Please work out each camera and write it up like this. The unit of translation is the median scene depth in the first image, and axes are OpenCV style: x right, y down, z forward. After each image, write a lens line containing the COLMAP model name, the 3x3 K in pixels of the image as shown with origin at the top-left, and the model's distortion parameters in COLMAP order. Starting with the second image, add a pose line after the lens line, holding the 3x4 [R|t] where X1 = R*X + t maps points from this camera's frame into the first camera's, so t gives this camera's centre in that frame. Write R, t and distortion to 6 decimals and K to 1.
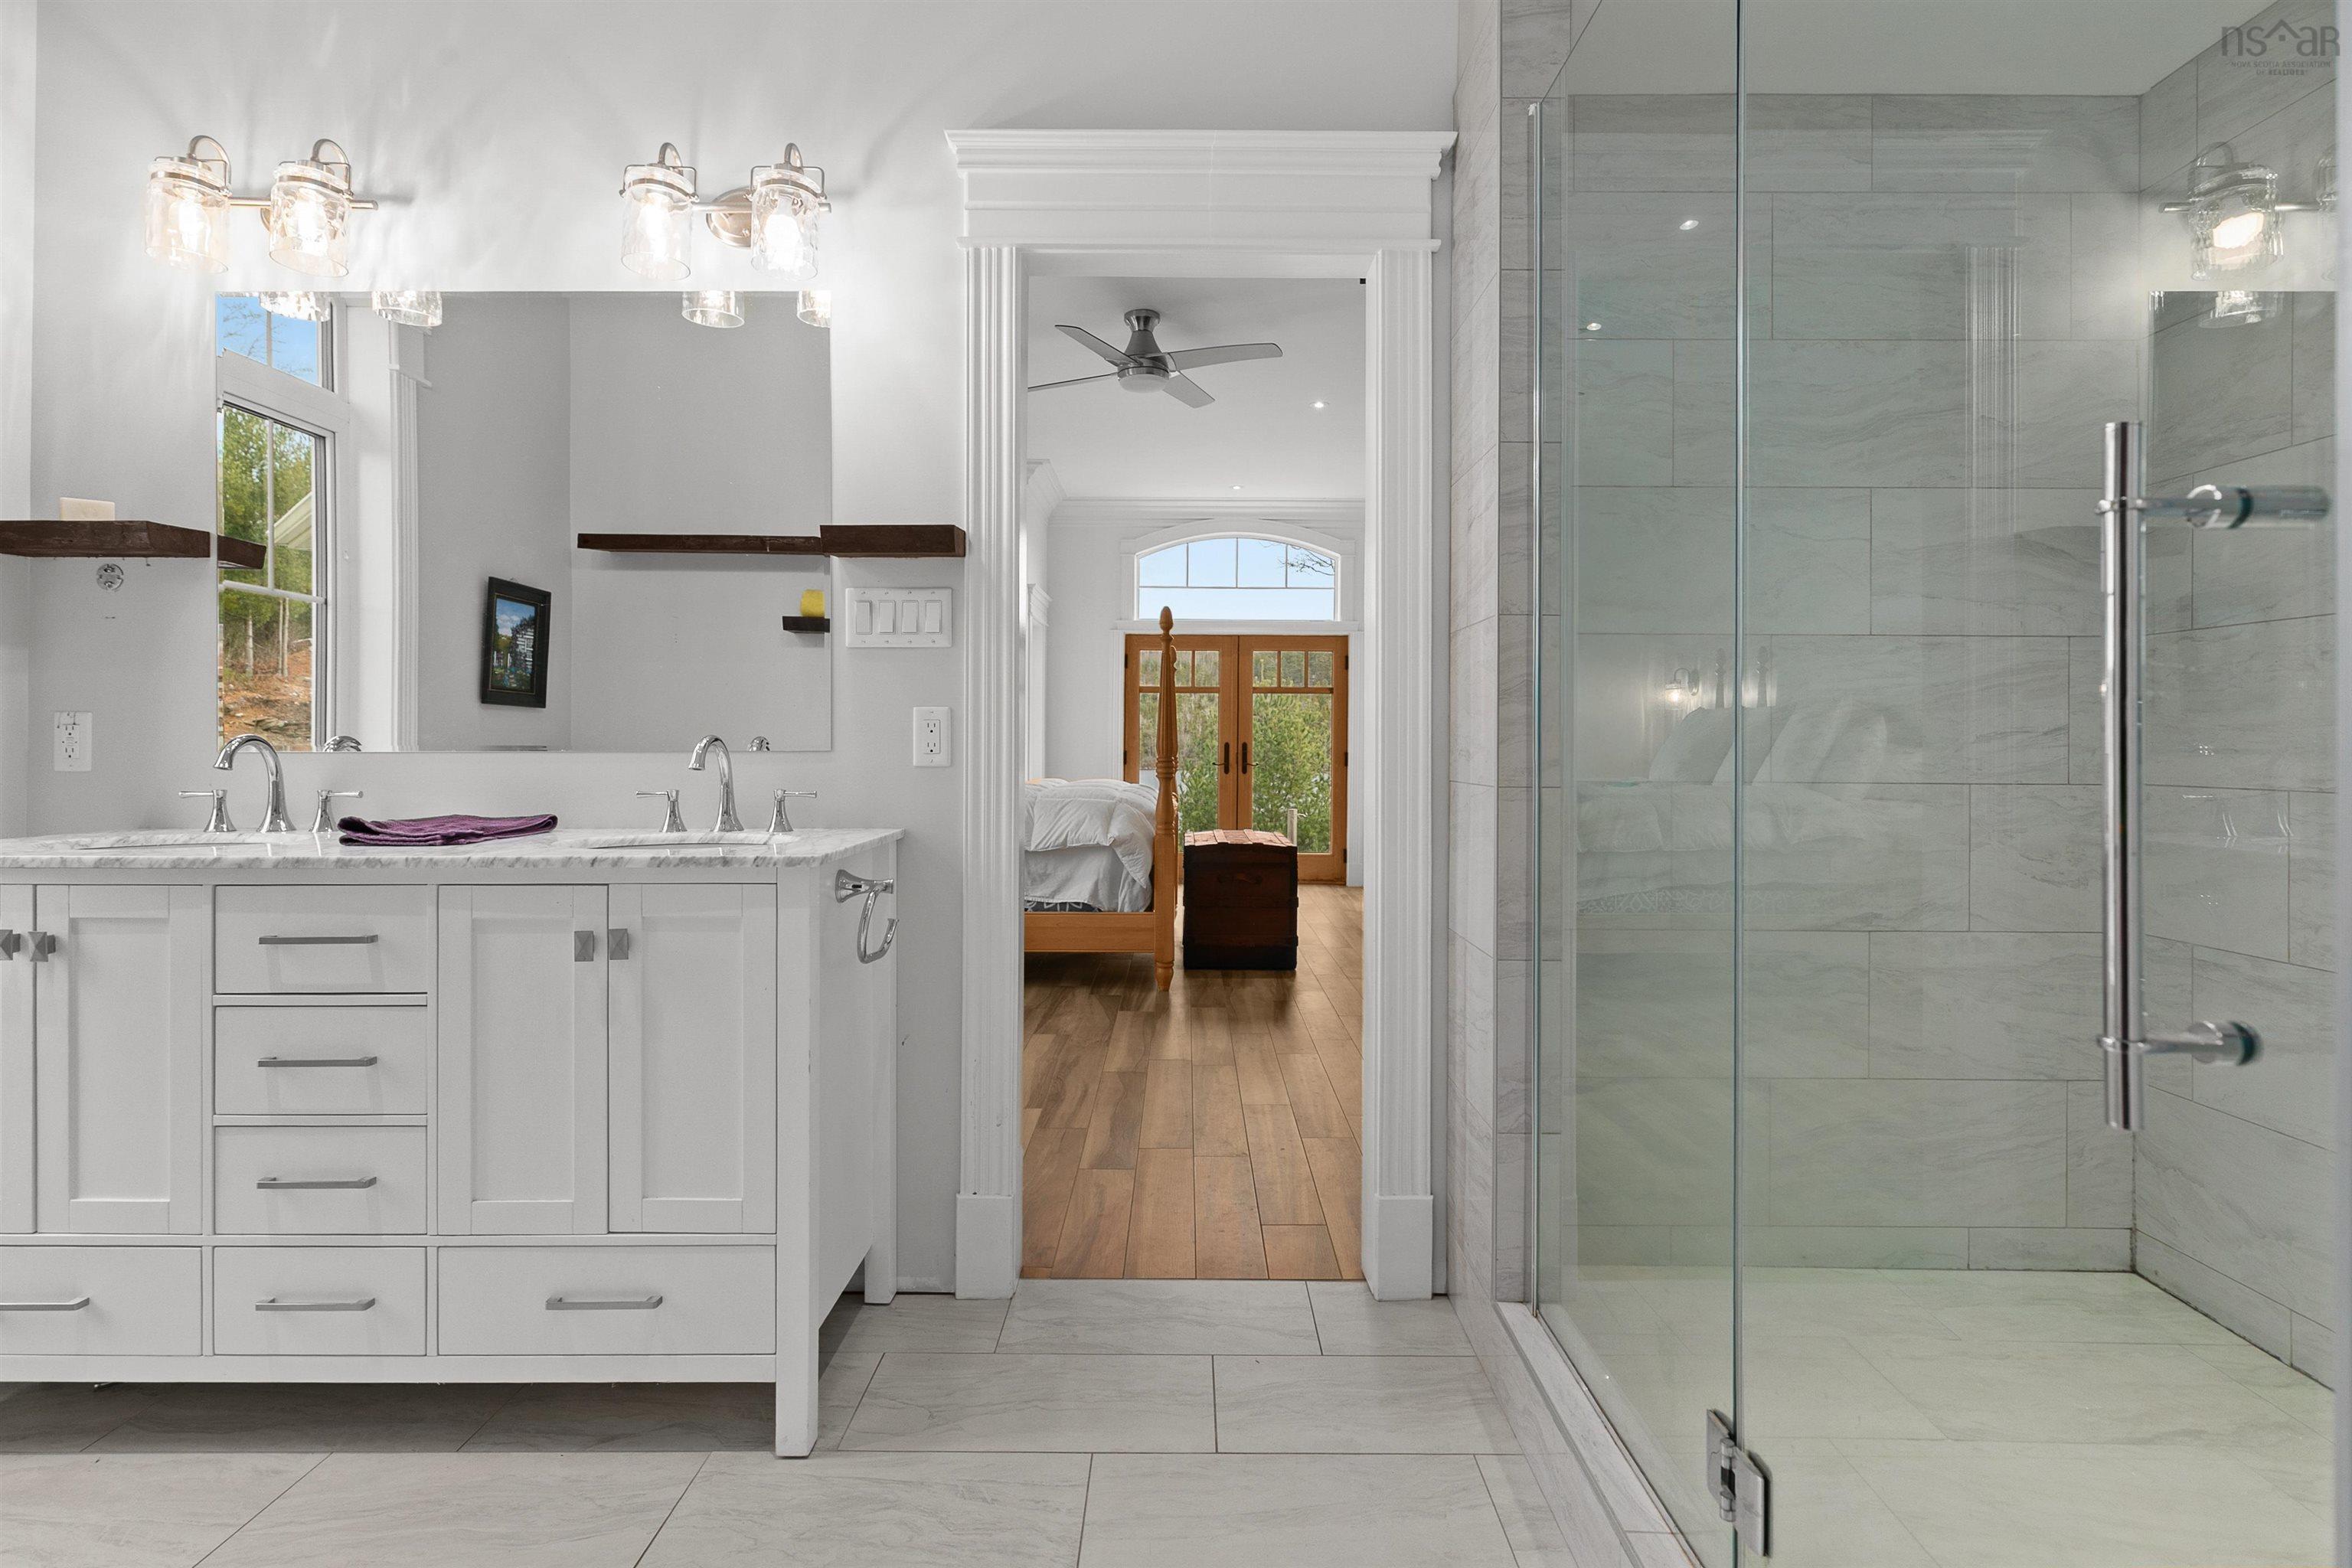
lens RADIAL K [[1179.2, 0, 1198.7], [0, 1179.2, 751.3], [0, 0, 1]] dist [0.005463, -0.000617]
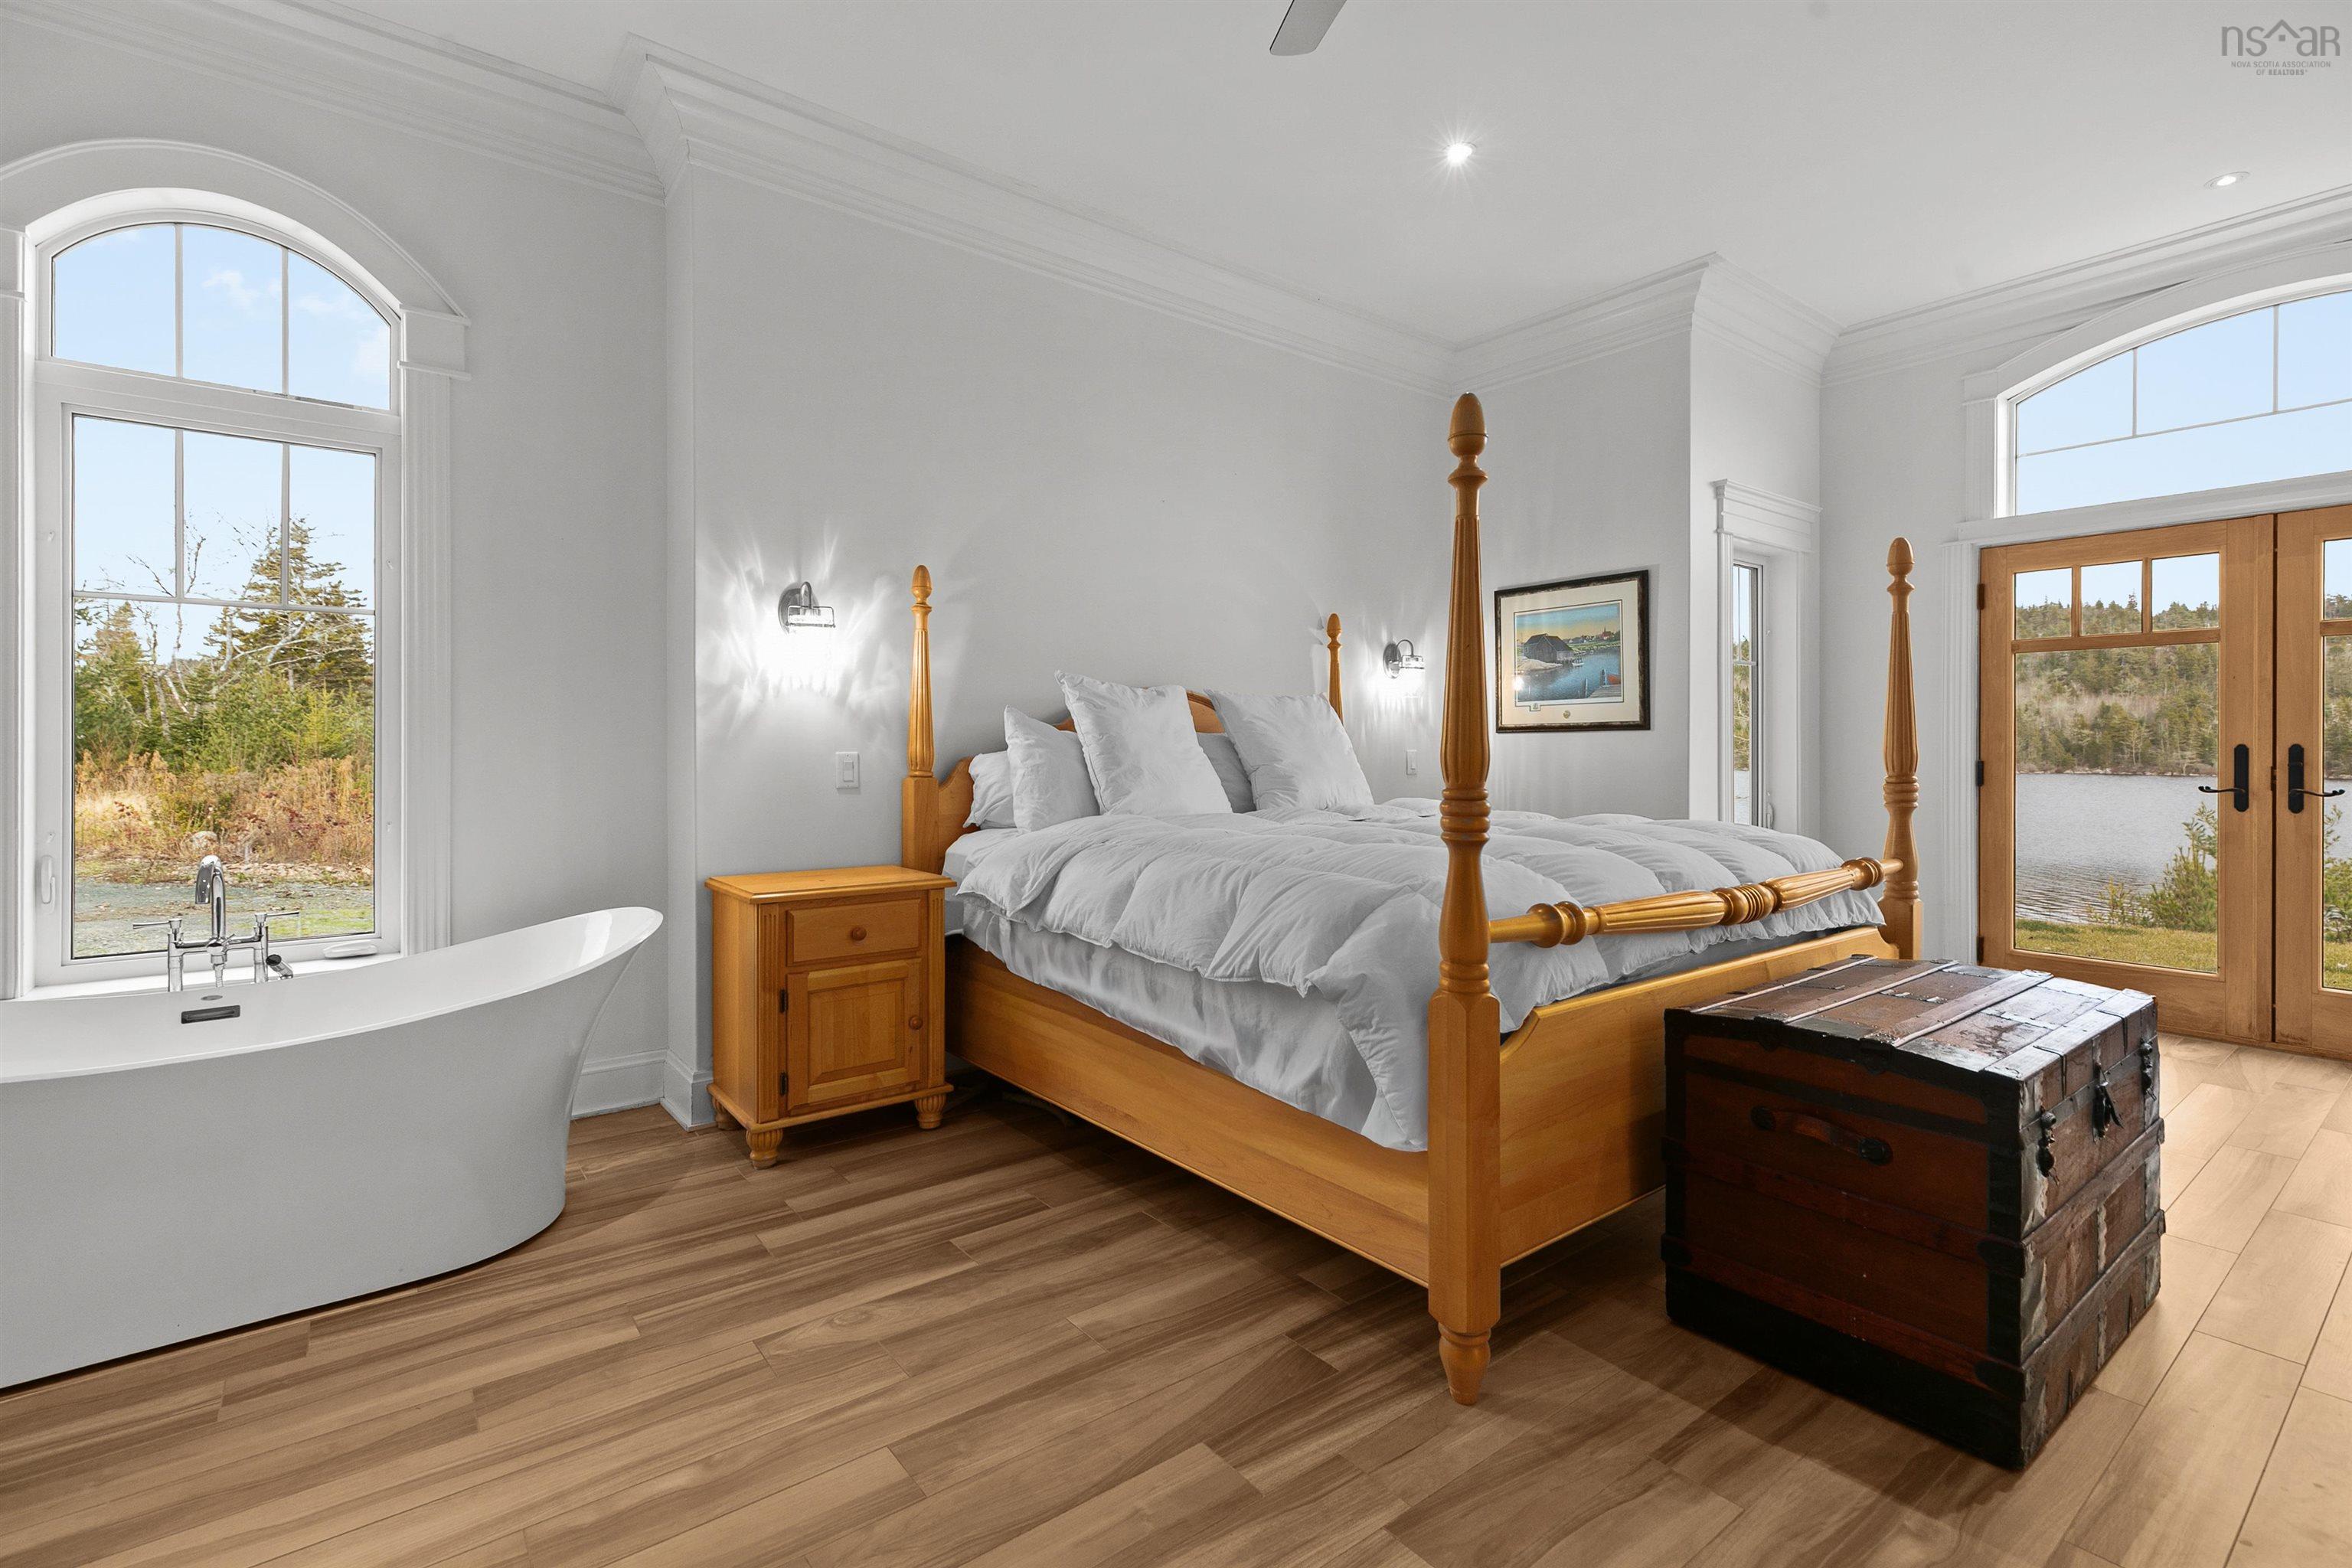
lens RADIAL K [[1080.0, 0, 1180.2], [0, 1080.0, 742.4], [0, 0, 1]] dist [0.006178, 0.000061]
pose [[0.610608, -0.006314, -0.791908, 0.175489], [-0.001920, 0.999953, -0.009453, -0.005633], [0.791931, 0.007292, 0.610567, 0.647336]]
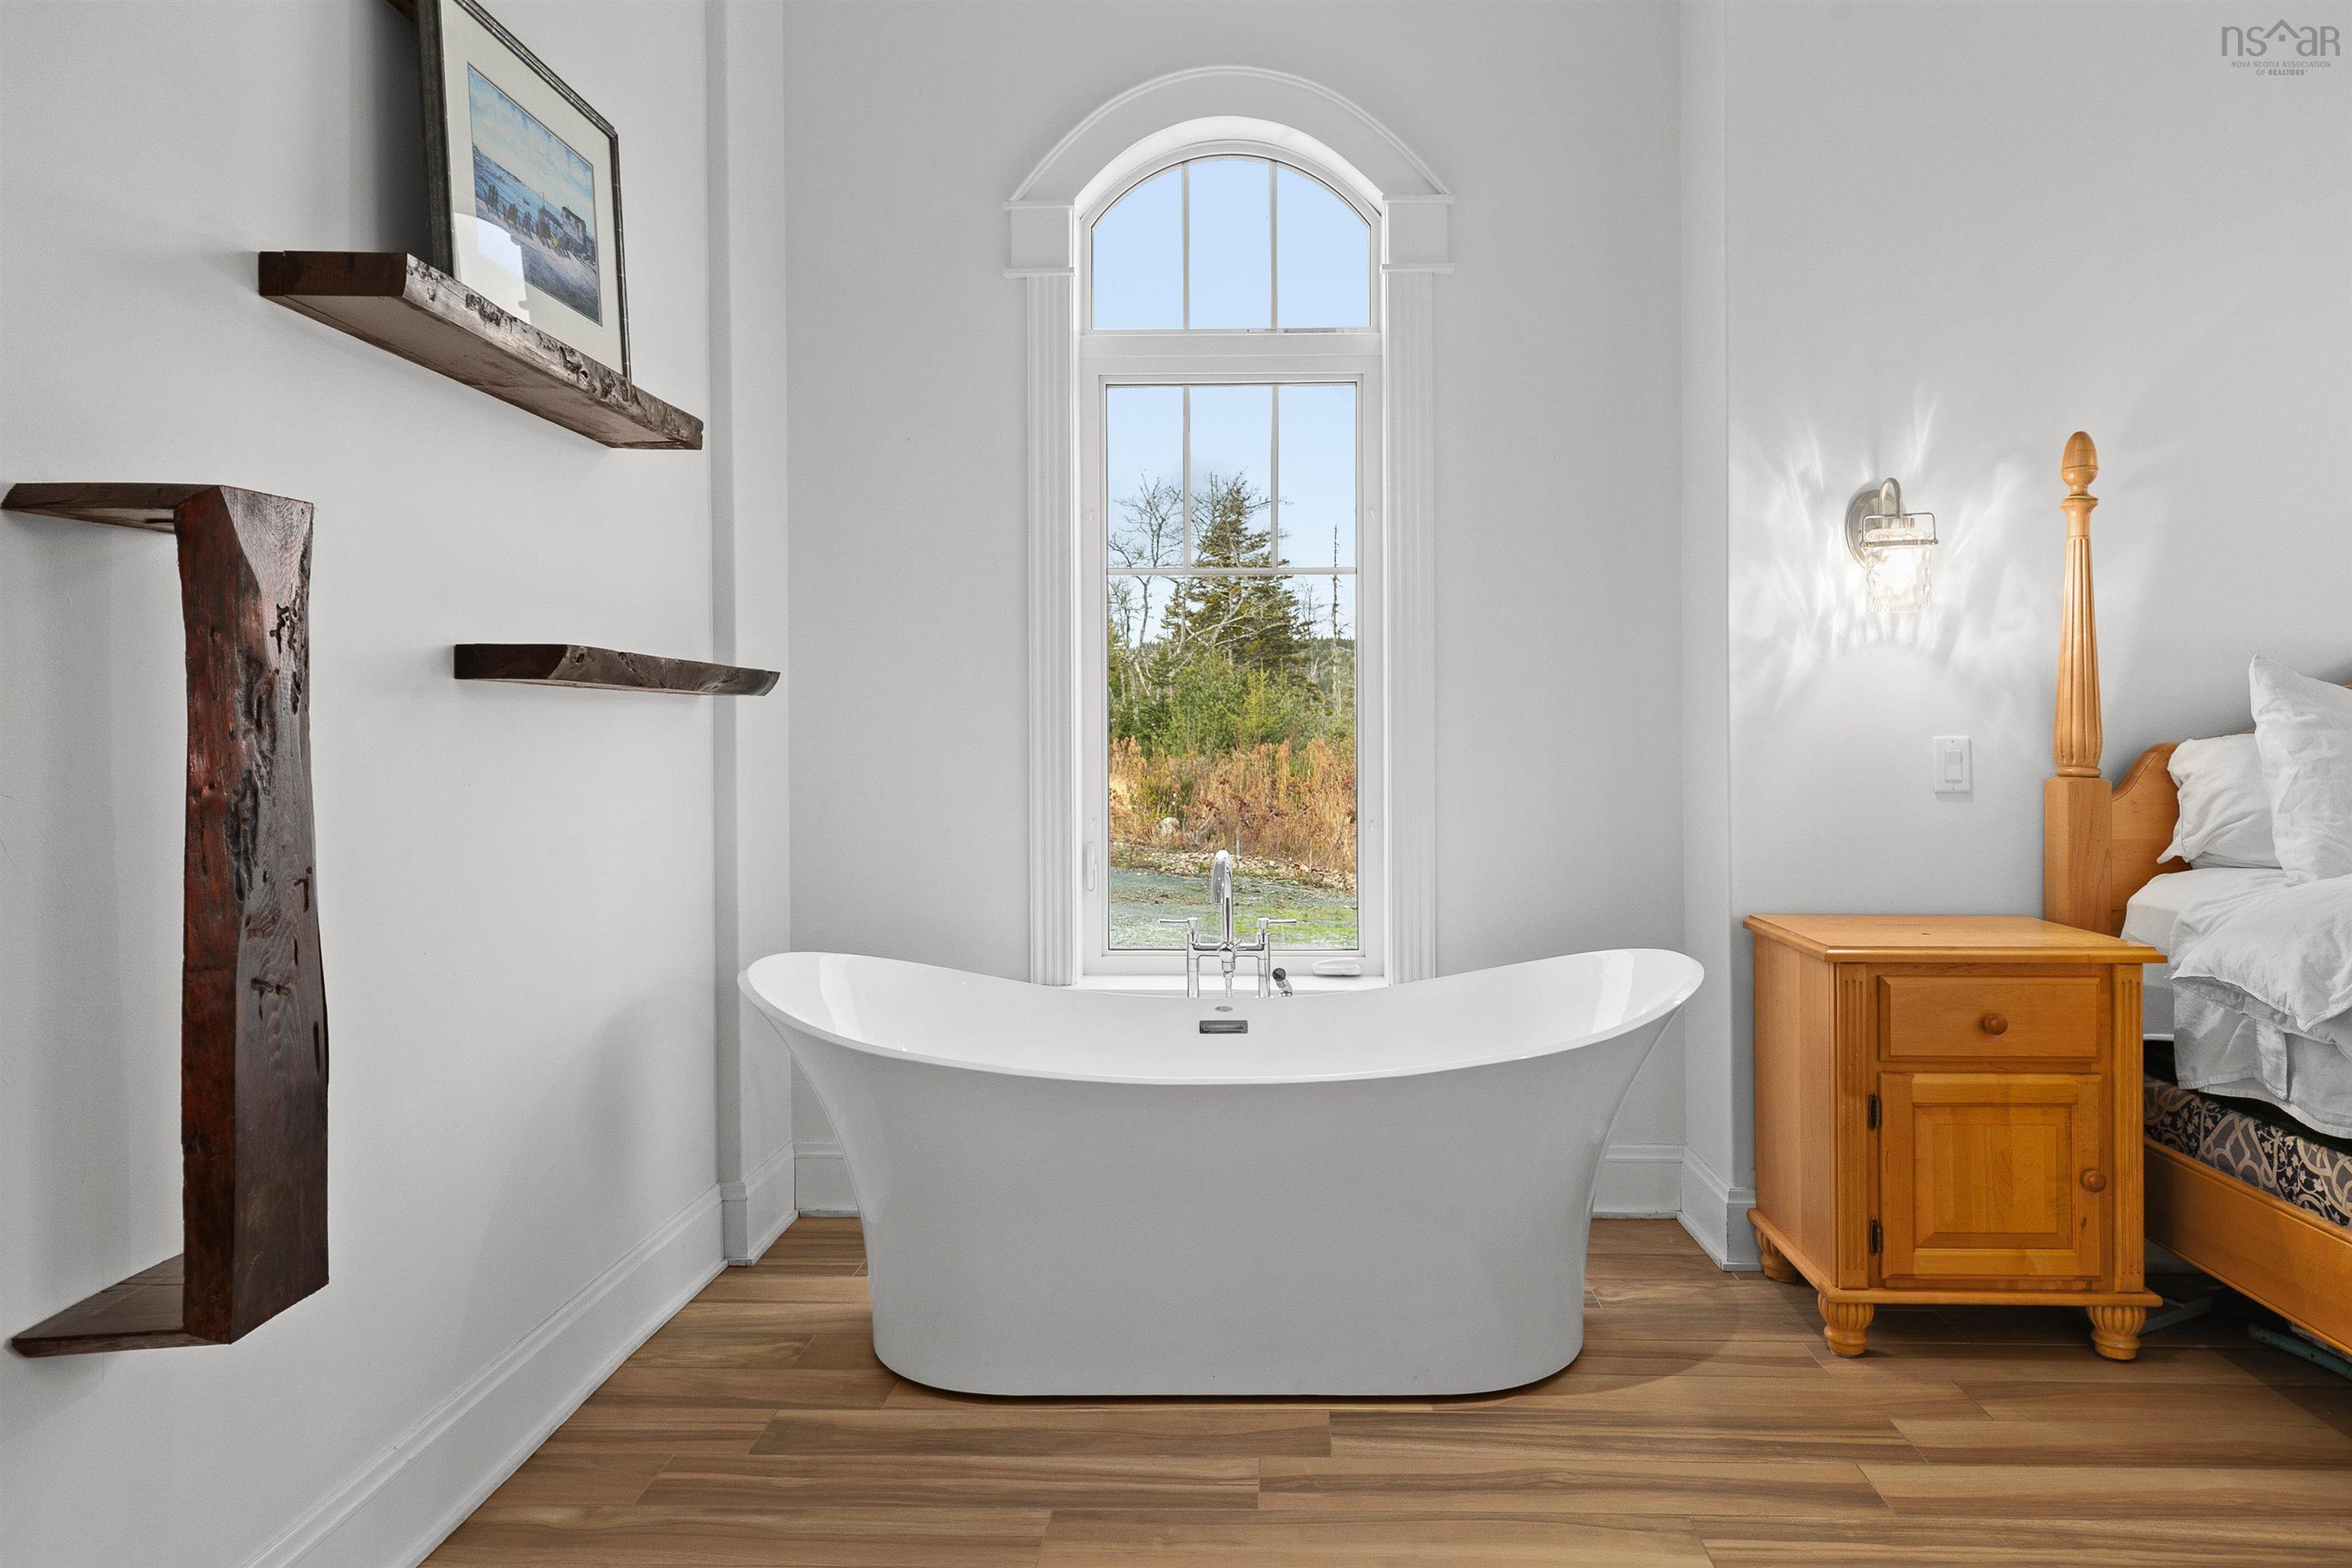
lens RADIAL K [[1471.1, 0, 1222.6], [0, 1471.1, 736.6], [0, 0, 1]] dist [0.005795, 0.000849]
pose [[-0.032811, 0.000782, -0.999461, 0.125104], [-0.002615, 0.999996, 0.000868, -0.005216], [0.999458, 0.002642, -0.032809, 0.623731]]
